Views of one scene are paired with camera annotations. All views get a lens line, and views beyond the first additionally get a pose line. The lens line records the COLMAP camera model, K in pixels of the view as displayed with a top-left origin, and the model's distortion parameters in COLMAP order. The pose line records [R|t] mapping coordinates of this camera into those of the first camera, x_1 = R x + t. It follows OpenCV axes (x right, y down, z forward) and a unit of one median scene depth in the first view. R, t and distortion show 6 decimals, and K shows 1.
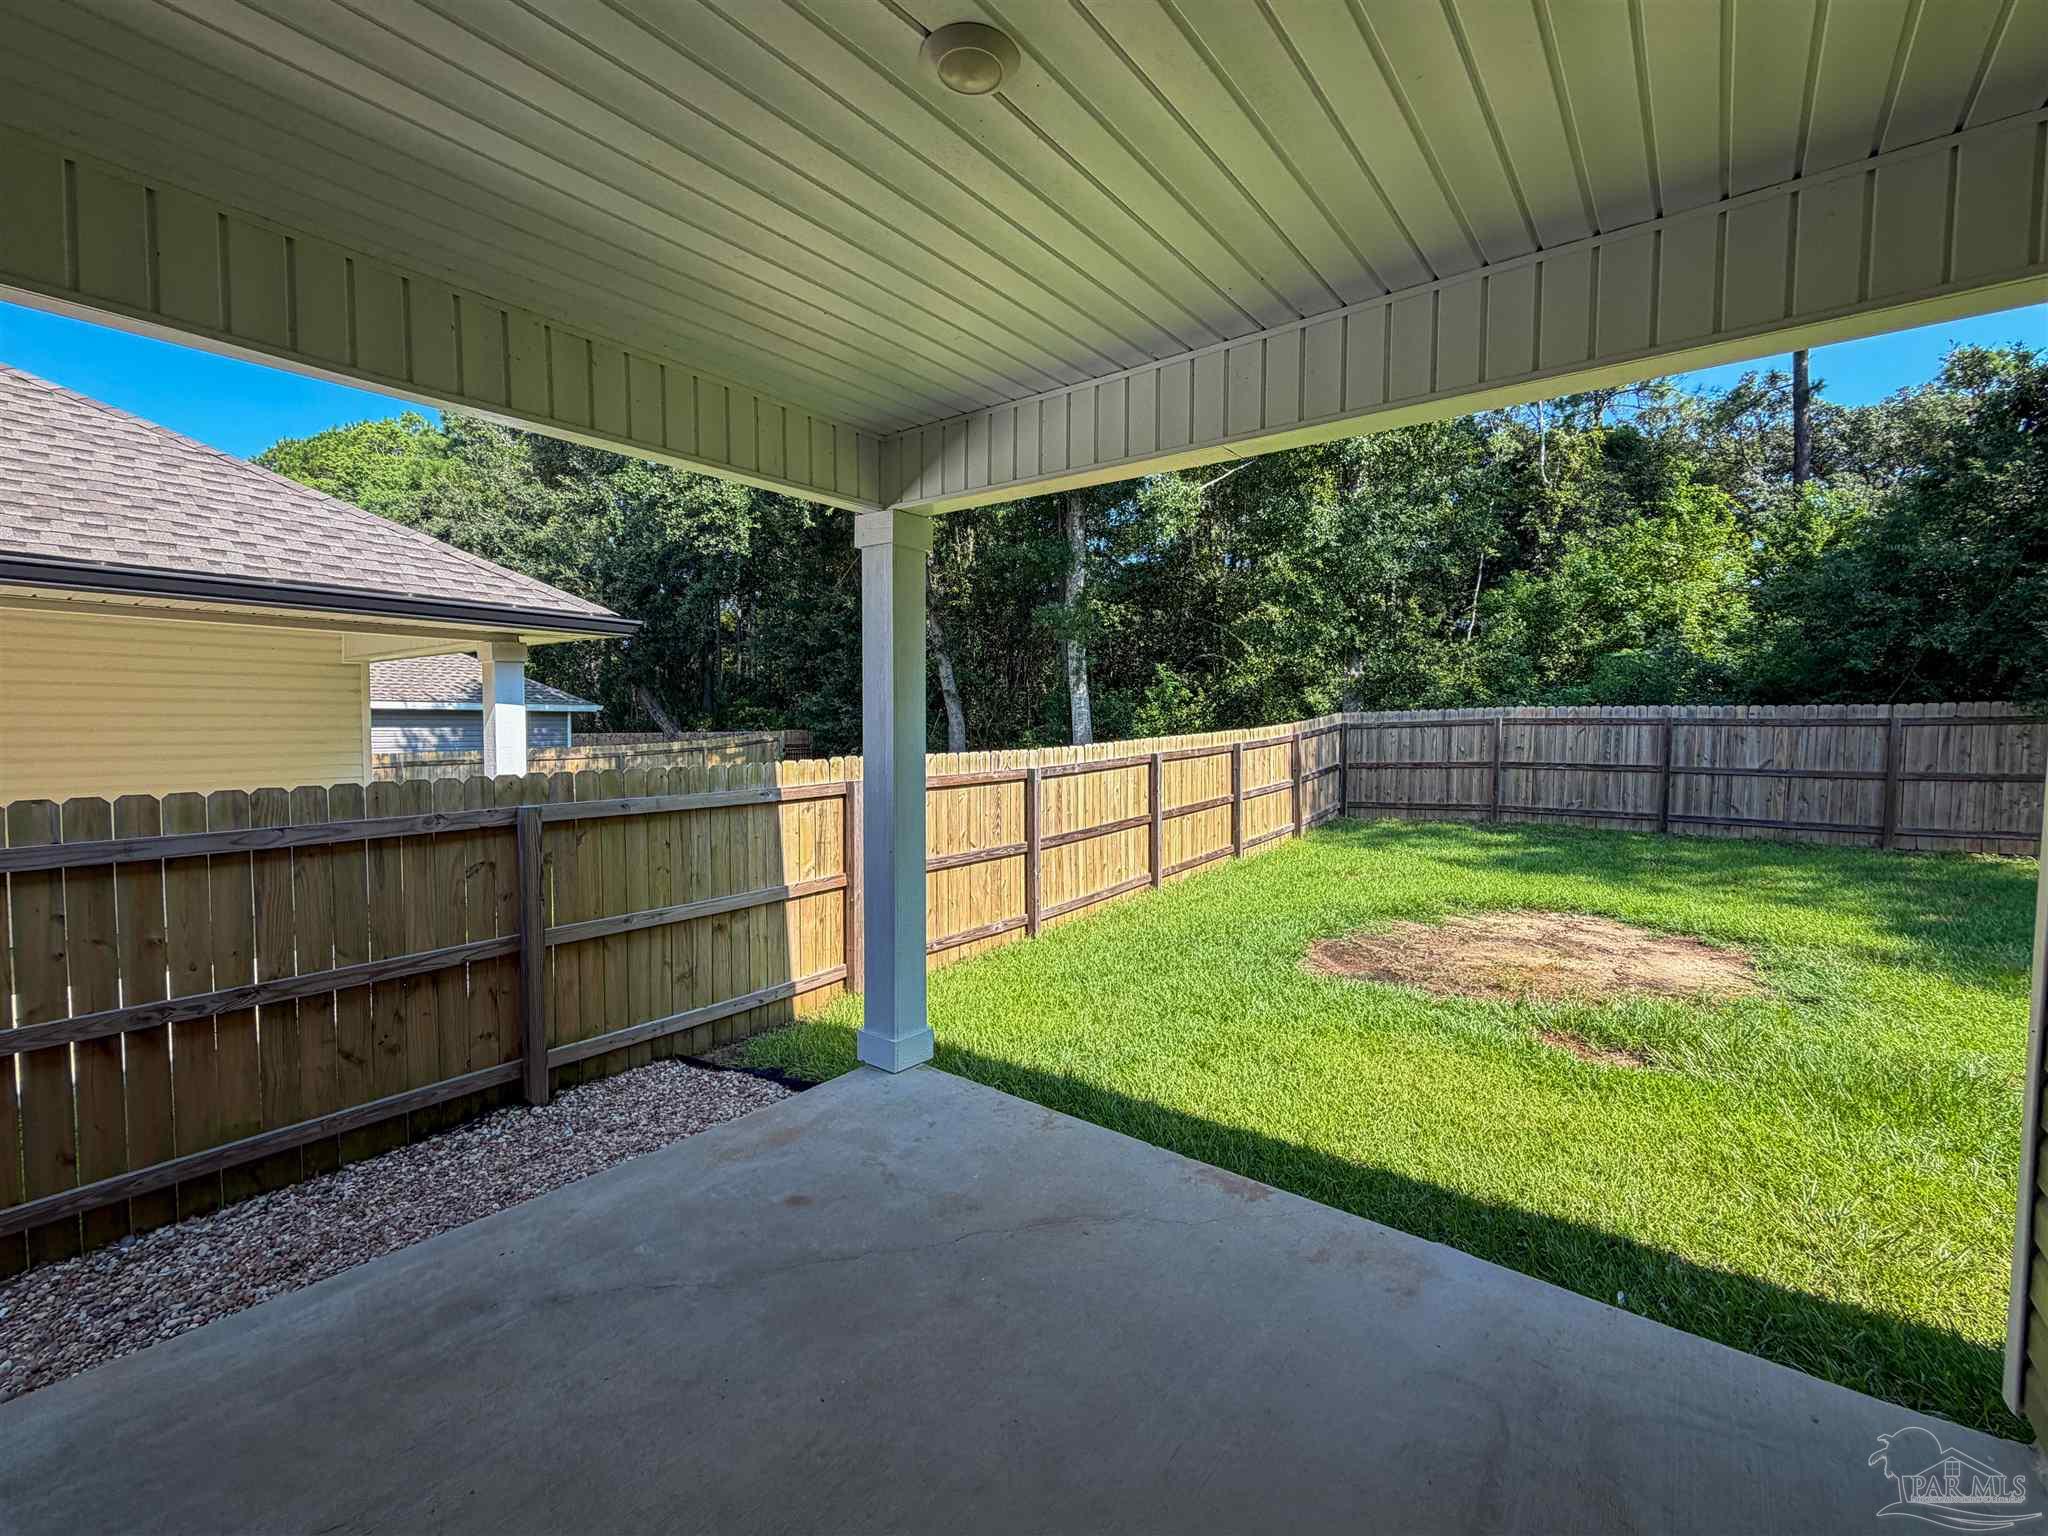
lens RADIAL K [[879.5, 0, 1027.1], [0, 879.5, 772.0], [0, 0, 1]] dist [0.004509, 0.000292]
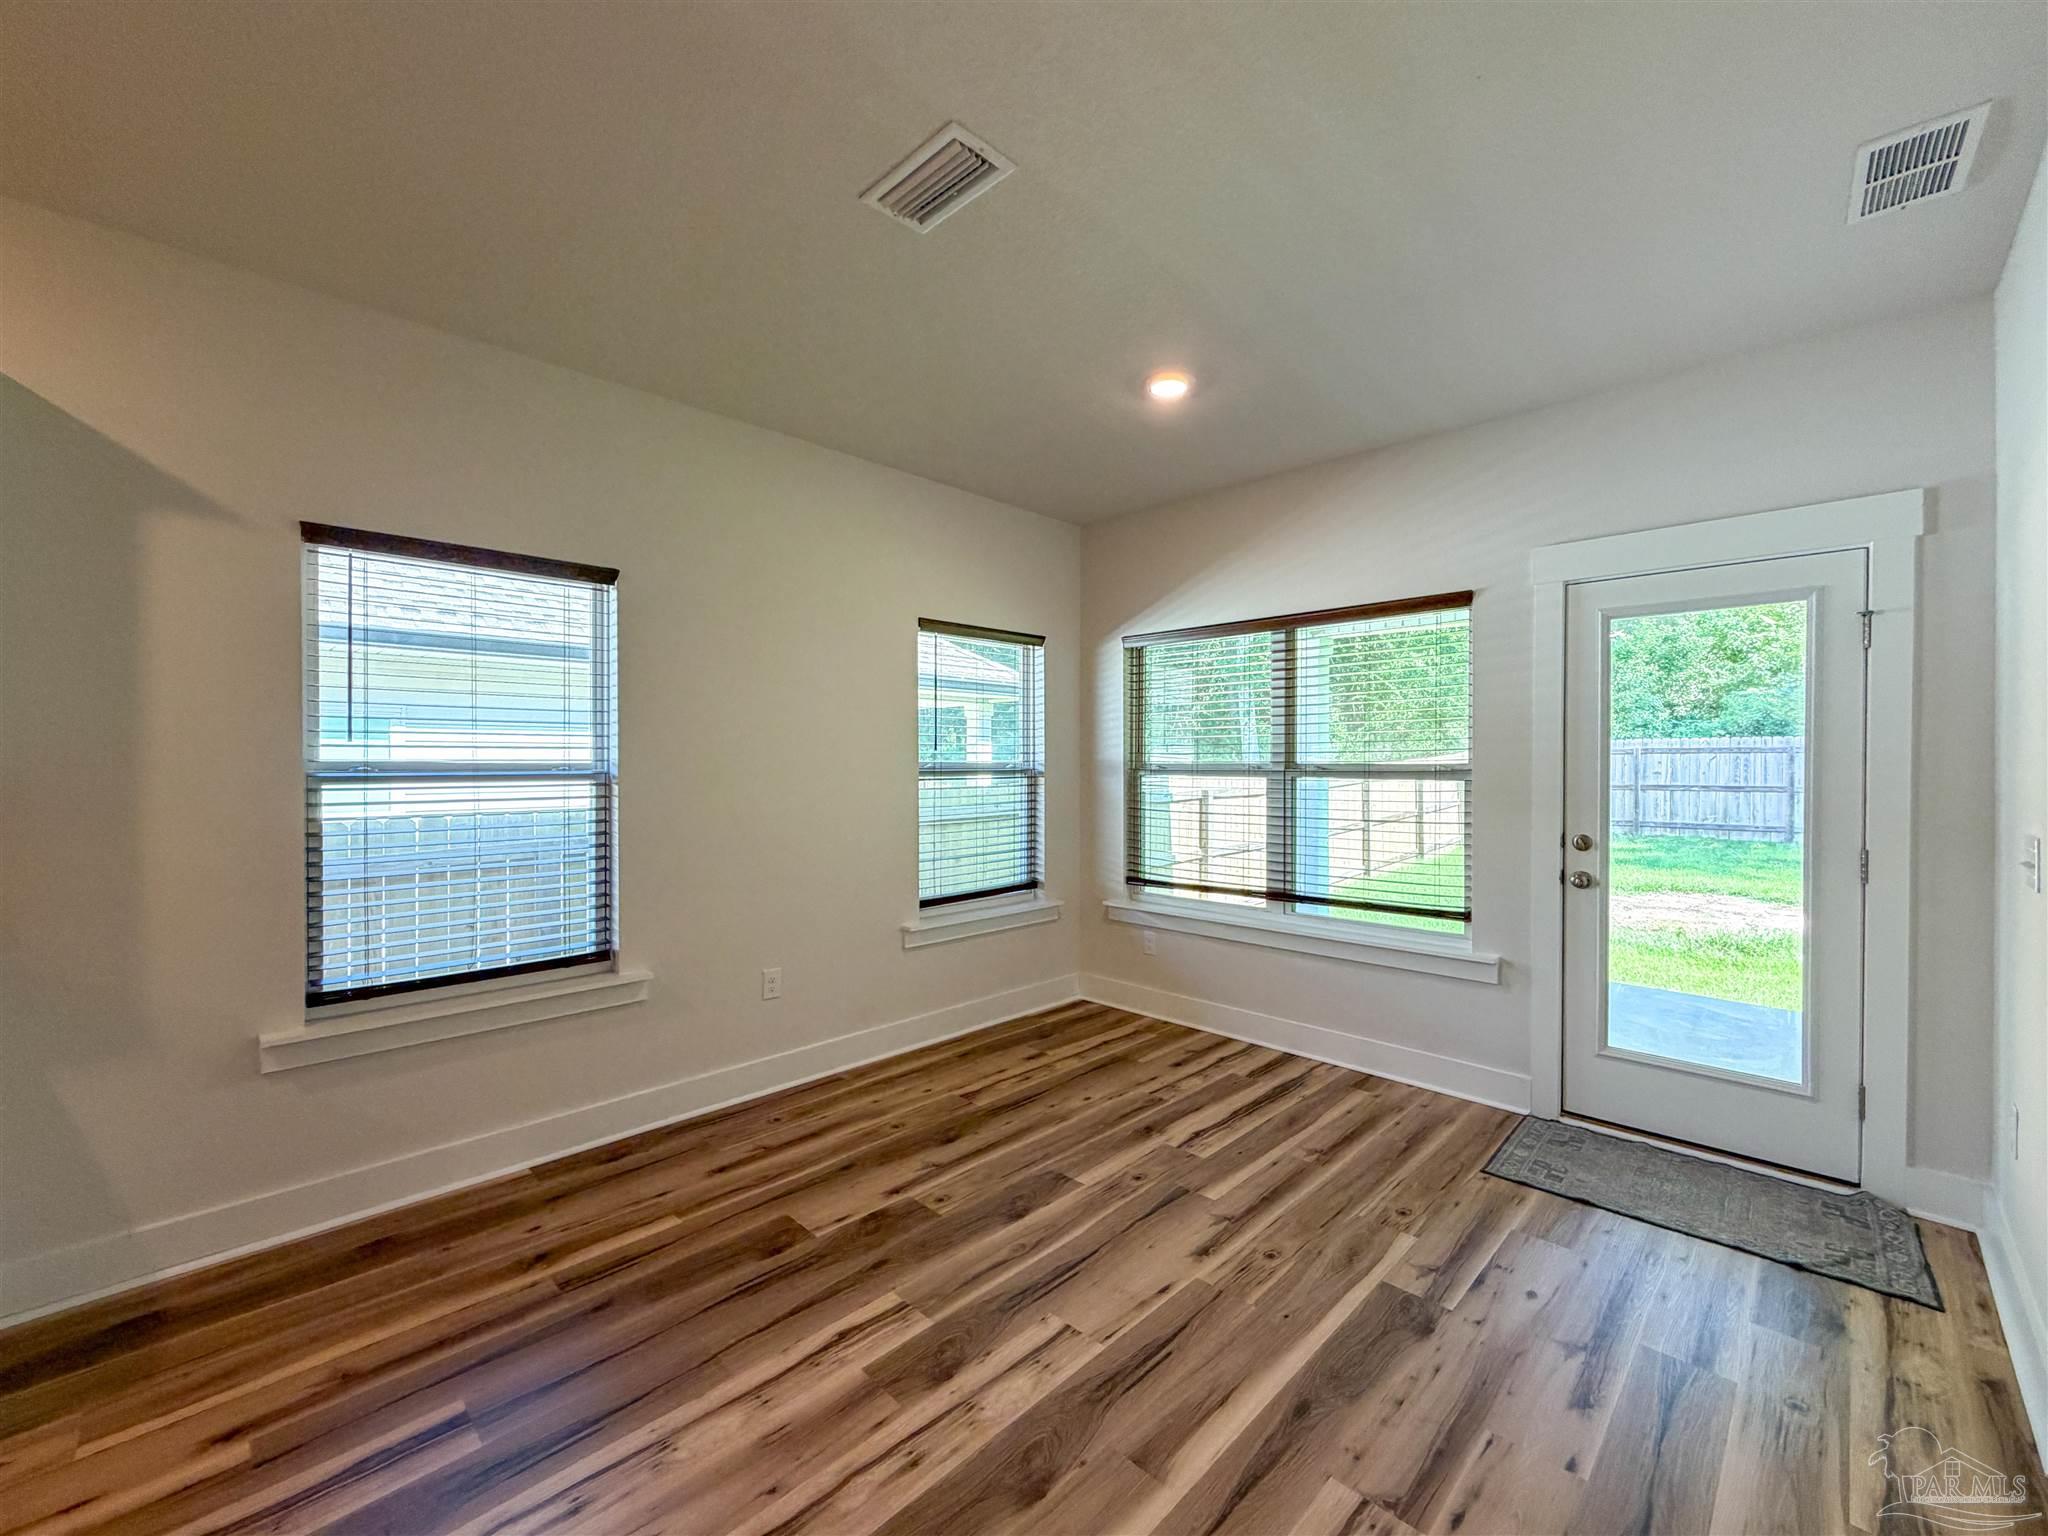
lens RADIAL K [[830.3, 0, 1029.2], [0, 830.3, 774.7], [0, 0, 1]] dist [-0.002990, 0.001558]
pose [[0.992195, -0.005447, -0.124574, -0.159638], [0.000716, 0.999278, -0.037990, 0.018798], [0.124691, 0.037604, 0.991483, -0.242828]]
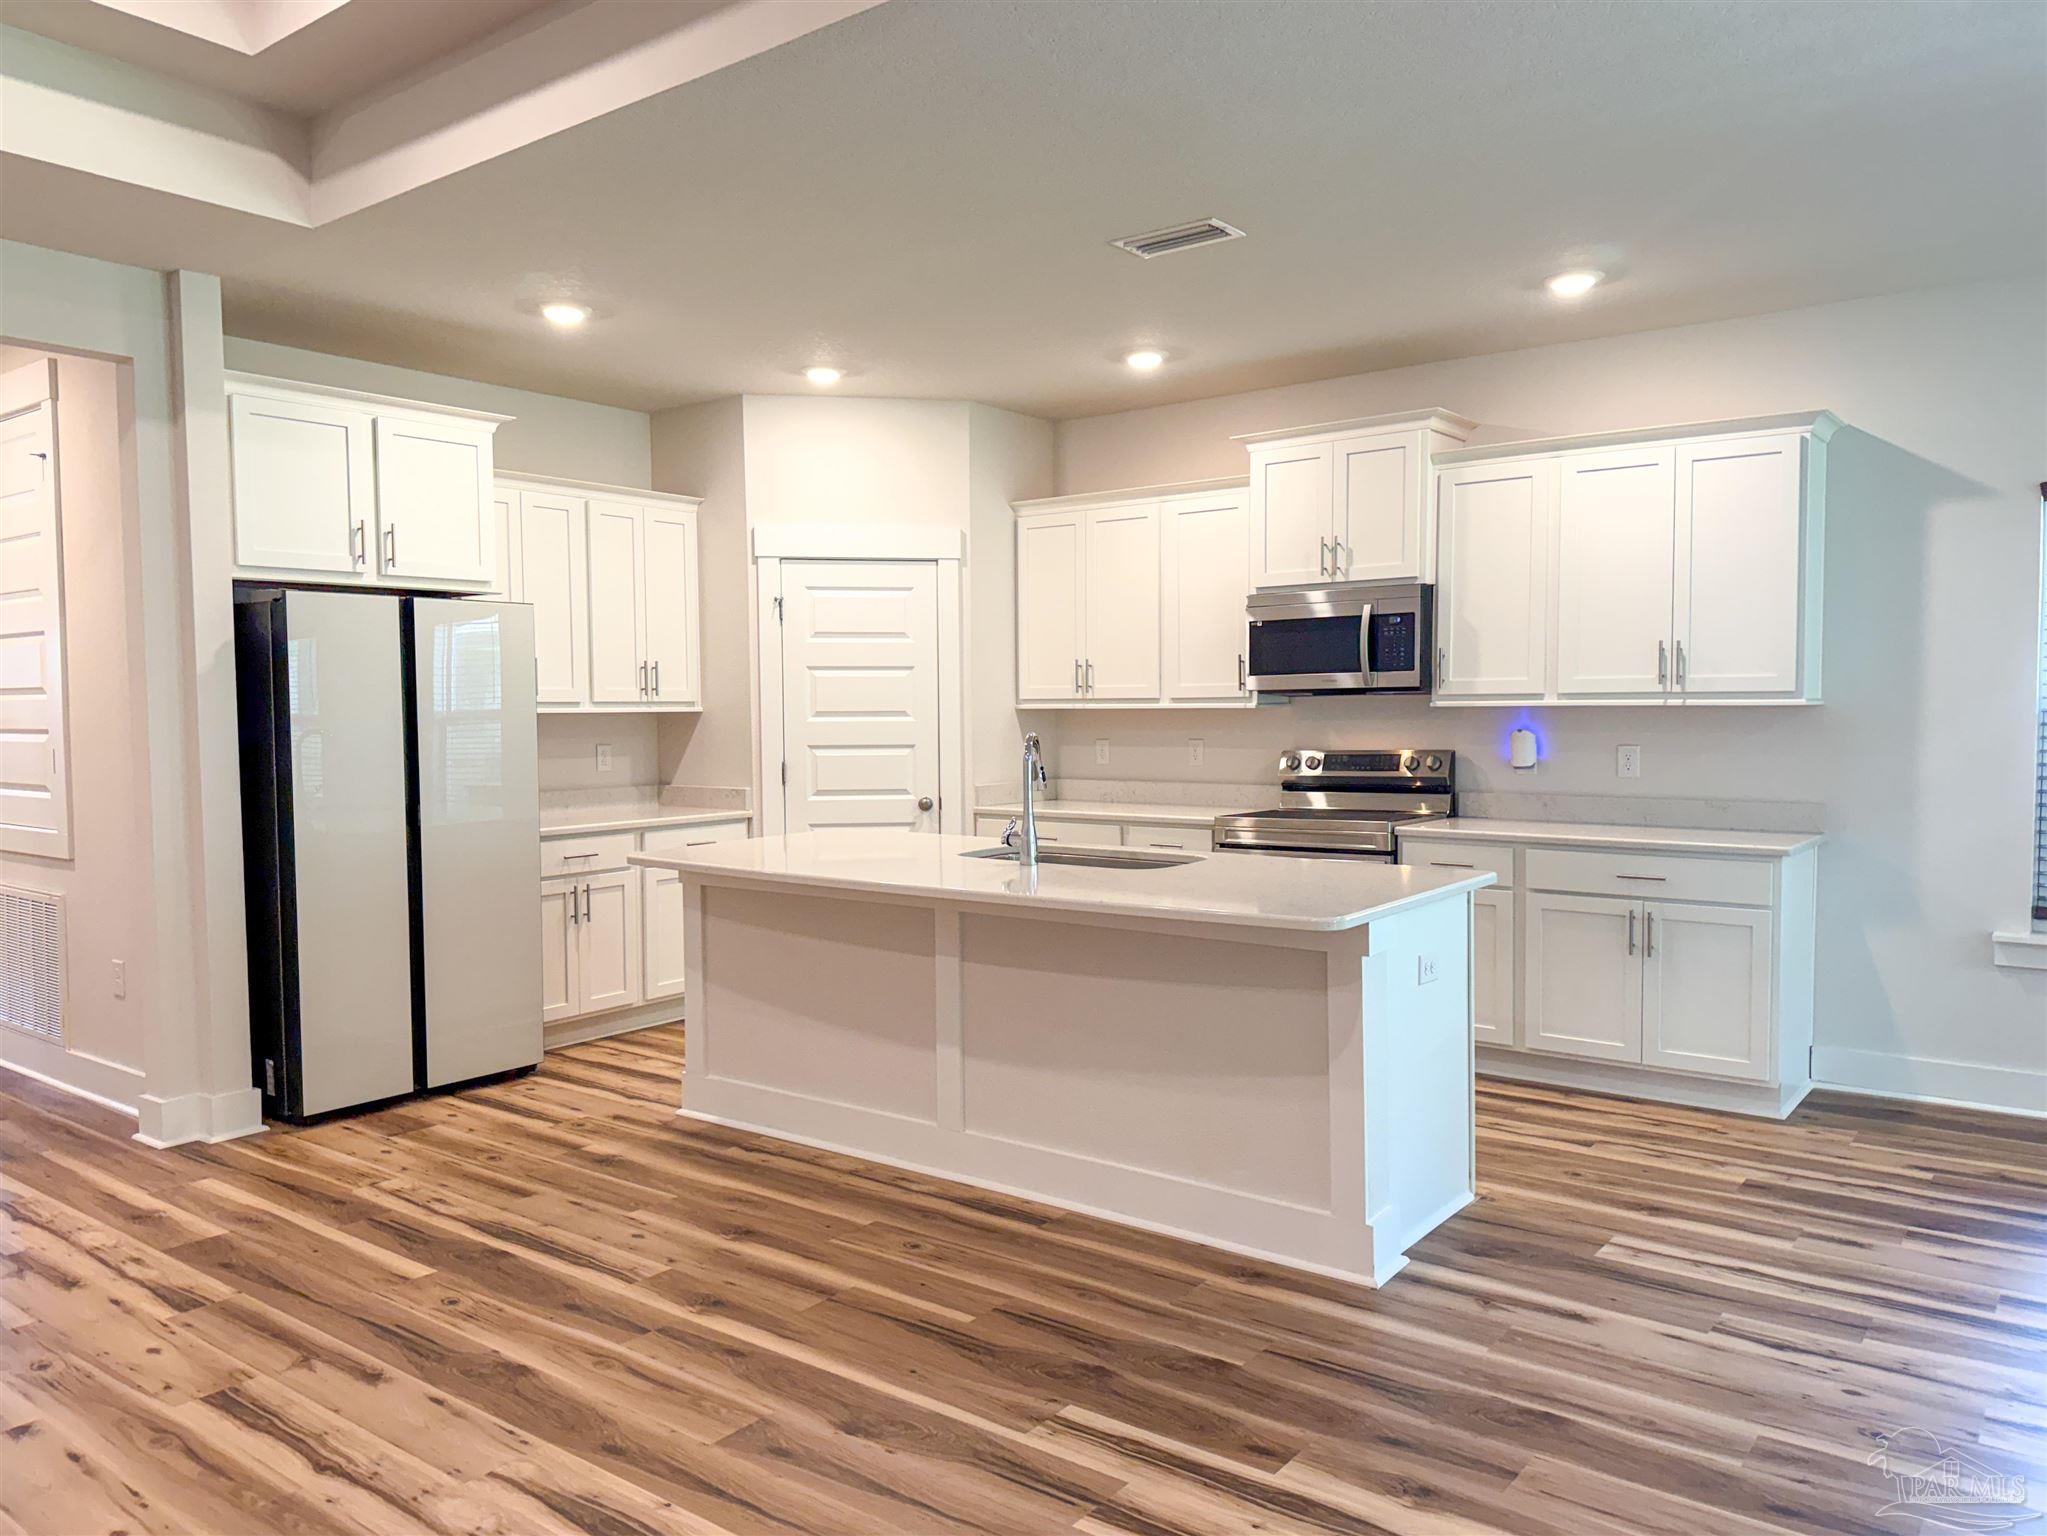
lens RADIAL K [[1472.9, 0, 1035.0], [0, 1472.9, 802.2], [0, 0, 1]] dist [0.017270, -0.018434]
pose [[0.014193, 0.059890, -0.998104, 0.024933], [-0.045606, 0.997205, 0.059188, 0.024127], [0.998859, 0.044680, 0.016885, -0.336364]]
